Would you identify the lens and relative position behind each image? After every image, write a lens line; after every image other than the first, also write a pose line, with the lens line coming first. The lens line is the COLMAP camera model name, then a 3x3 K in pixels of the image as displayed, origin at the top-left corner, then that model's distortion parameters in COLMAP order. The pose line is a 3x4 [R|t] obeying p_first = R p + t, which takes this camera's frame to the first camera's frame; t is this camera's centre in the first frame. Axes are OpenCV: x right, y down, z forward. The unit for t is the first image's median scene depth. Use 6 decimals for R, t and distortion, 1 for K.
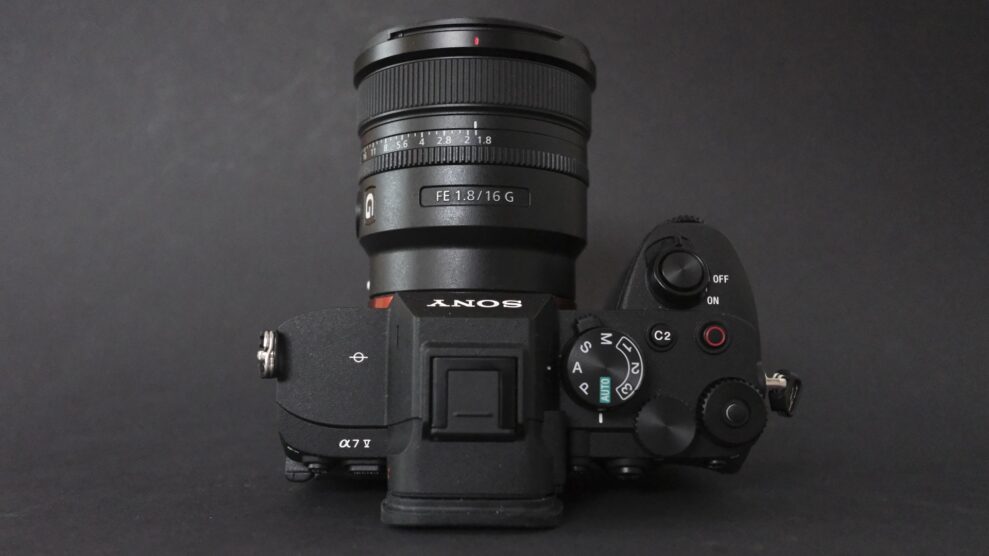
lens RADIAL K [[1048.2, 0, 494.5], [0, 1048.2, 278.0], [0, 0, 1]] dist [-0.004361, -0.006350]
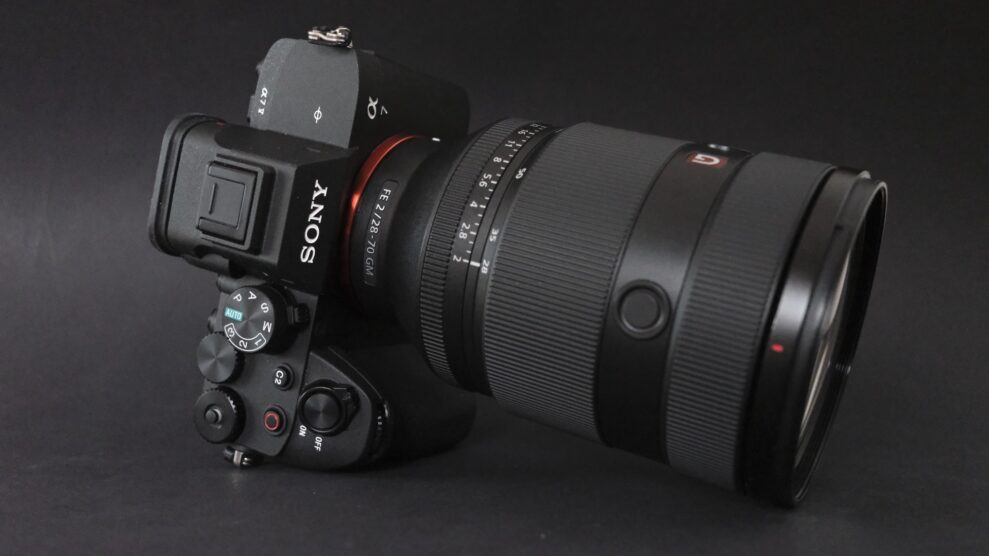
lens RADIAL K [[1048.2, 0, 494.5], [0, 1048.2, 278.0], [0, 0, 1]] dist [-0.004361, -0.006350]
pose [[-0.217911, 0.972310, 0.084429, -0.098480], [-0.820881, -0.229387, 0.523007, -0.743319], [0.527891, 0.044663, 0.848137, 0.146348]]
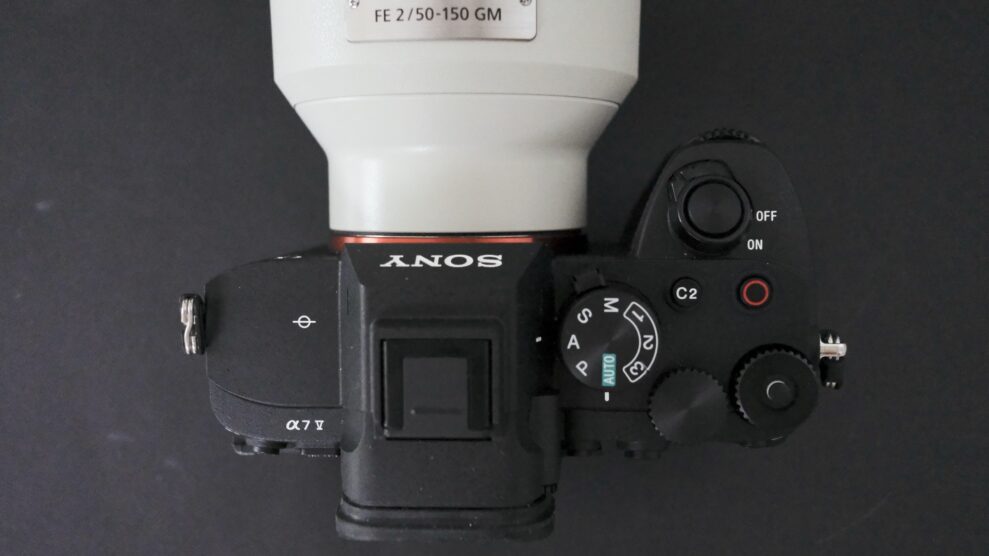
lens RADIAL K [[1048.2, 0, 494.5], [0, 1048.2, 278.0], [0, 0, 1]] dist [-0.004361, -0.006350]
pose [[0.997184, -0.006281, -0.074728, 0.078697], [0.020912, 0.980250, 0.196653, -0.116147], [0.072017, -0.197662, 0.977621, 0.238864]]
